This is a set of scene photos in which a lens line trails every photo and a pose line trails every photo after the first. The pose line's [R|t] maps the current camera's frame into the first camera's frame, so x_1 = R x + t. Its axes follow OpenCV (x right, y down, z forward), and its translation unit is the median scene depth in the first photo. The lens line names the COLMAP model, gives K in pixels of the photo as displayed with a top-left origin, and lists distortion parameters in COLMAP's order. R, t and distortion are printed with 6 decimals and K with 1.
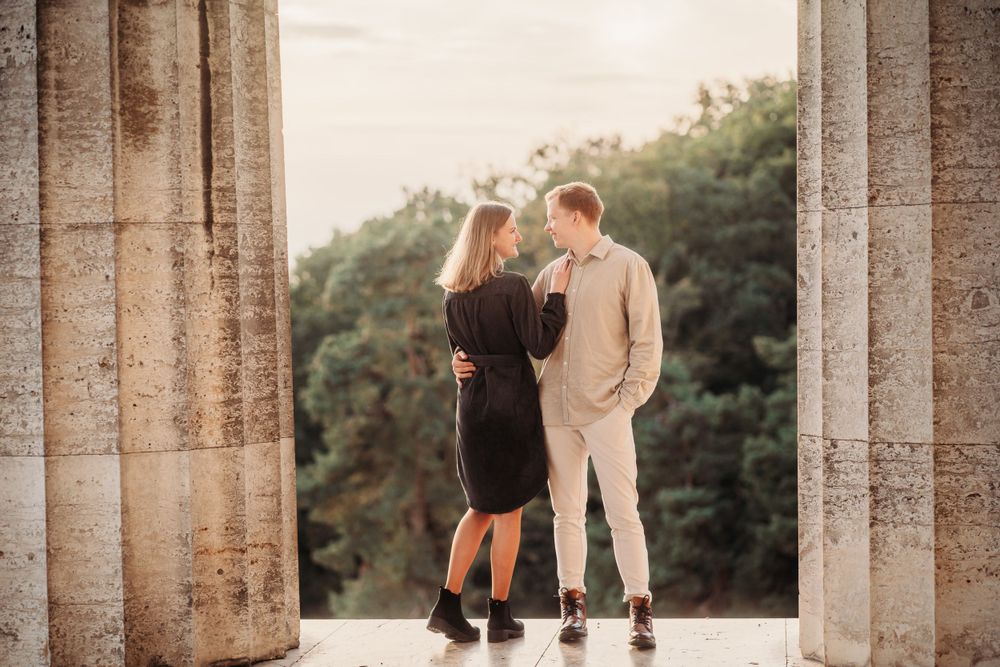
lens RADIAL K [[2221.8, 0, 500.0], [0, 2221.8, 333.5], [0, 0, 1]] dist [0.186503, -3.193167]
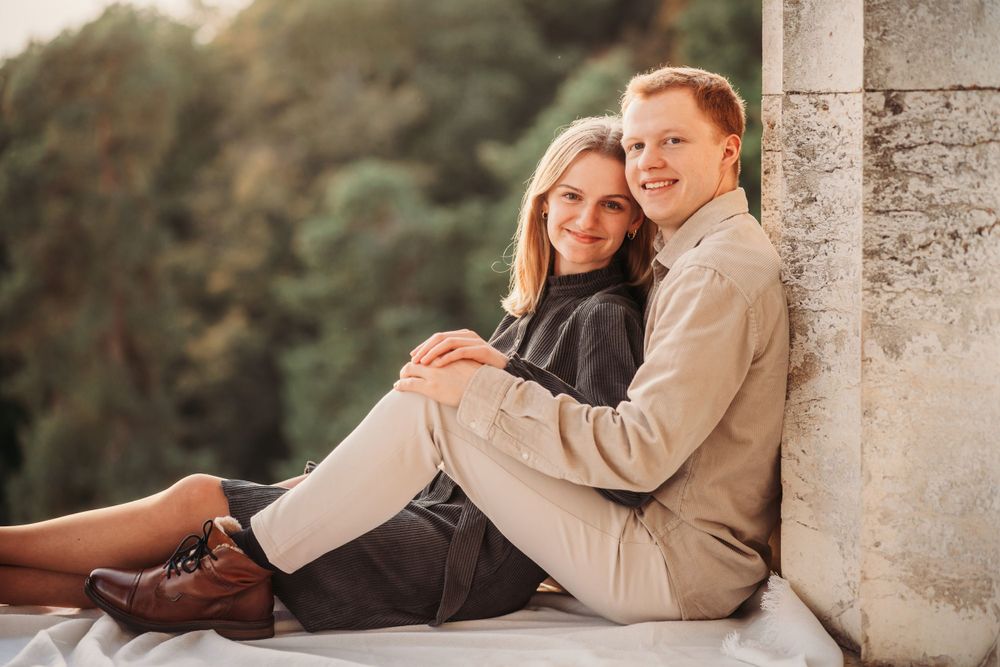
lens RADIAL K [[2275.2, 0, 500.0], [0, 2275.2, 333.5], [0, 0, 1]] dist [0.133521, -2.622701]
pose [[0.992120, -0.011570, 0.124759, 0.030395], [0.001820, 0.996953, 0.077986, 0.056896], [-0.125282, -0.077145, 0.989117, 0.592734]]
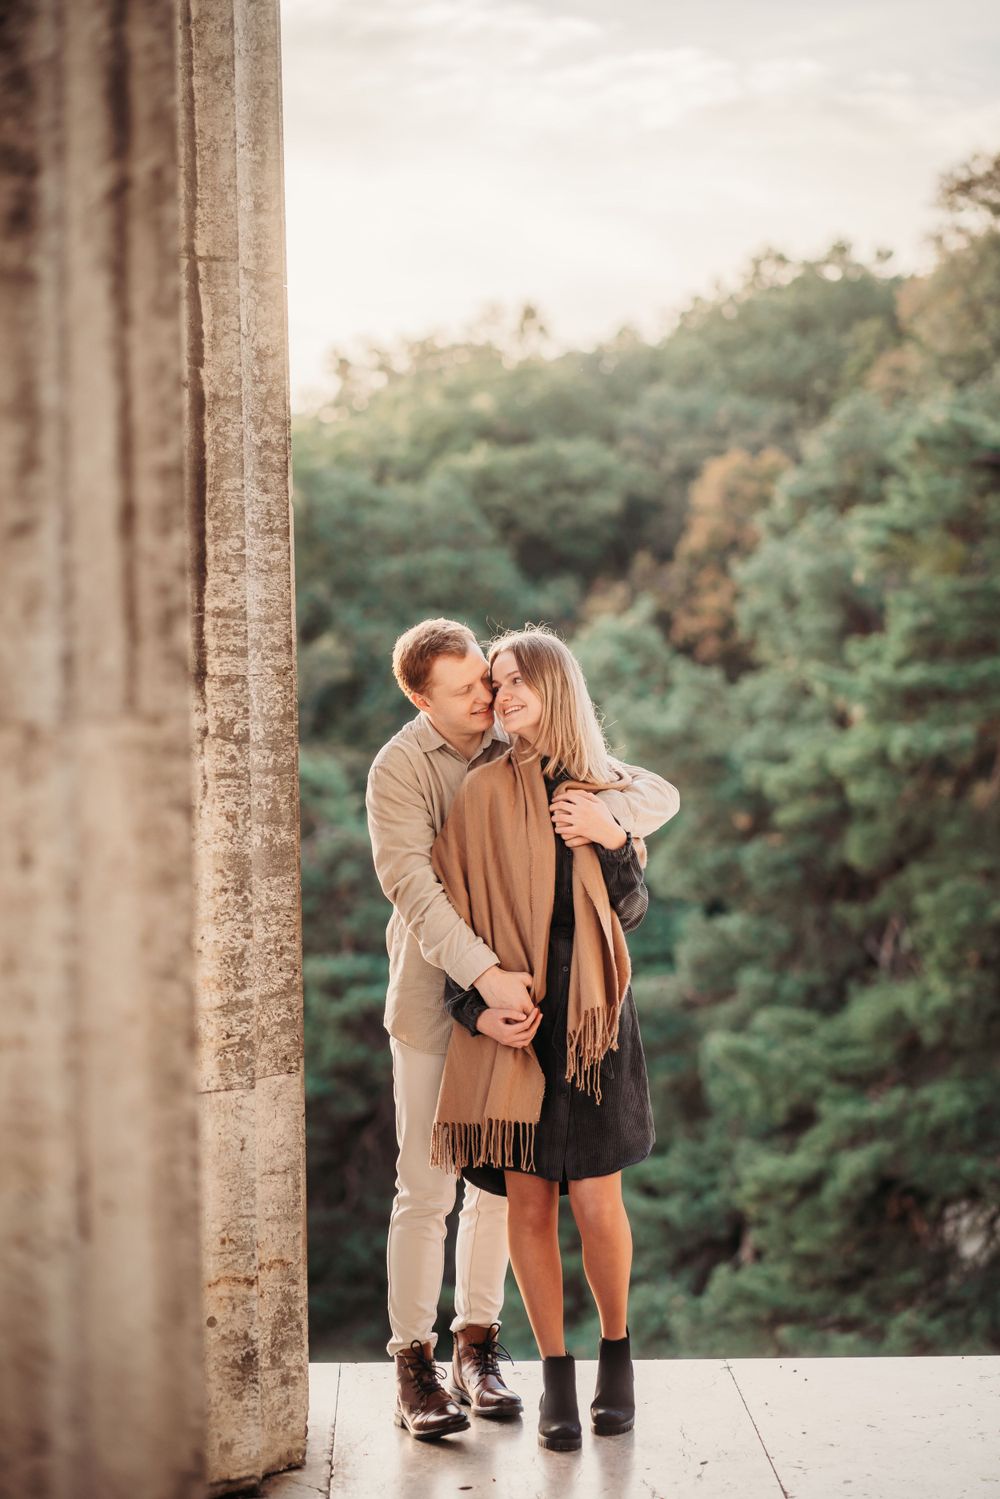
lens RADIAL K [[3330.5, 0, 500.0], [0, 3330.5, 749.5], [0, 0, 1]] dist [0.186503, -3.193167]
pose [[0.989397, 0.011368, 0.144789, -0.175009], [-0.013075, 0.999856, 0.010848, -0.041415], [-0.144644, -0.012626, 0.989403, 0.190832]]
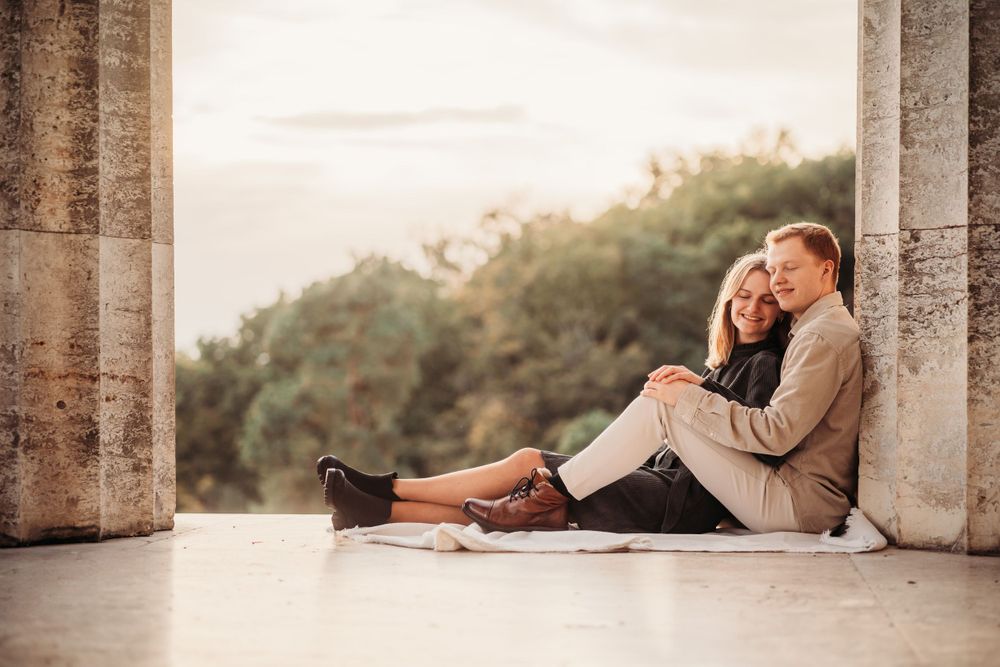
lens RADIAL K [[2234.1, 0, 500.0], [0, 2234.1, 333.5], [0, 0, 1]] dist [0.002451, -0.946259]
pose [[0.999473, 0.021916, 0.023962, -0.001204], [-0.021086, 0.999187, -0.034355, 0.105606], [-0.024696, 0.033832, 0.999122, 0.272880]]
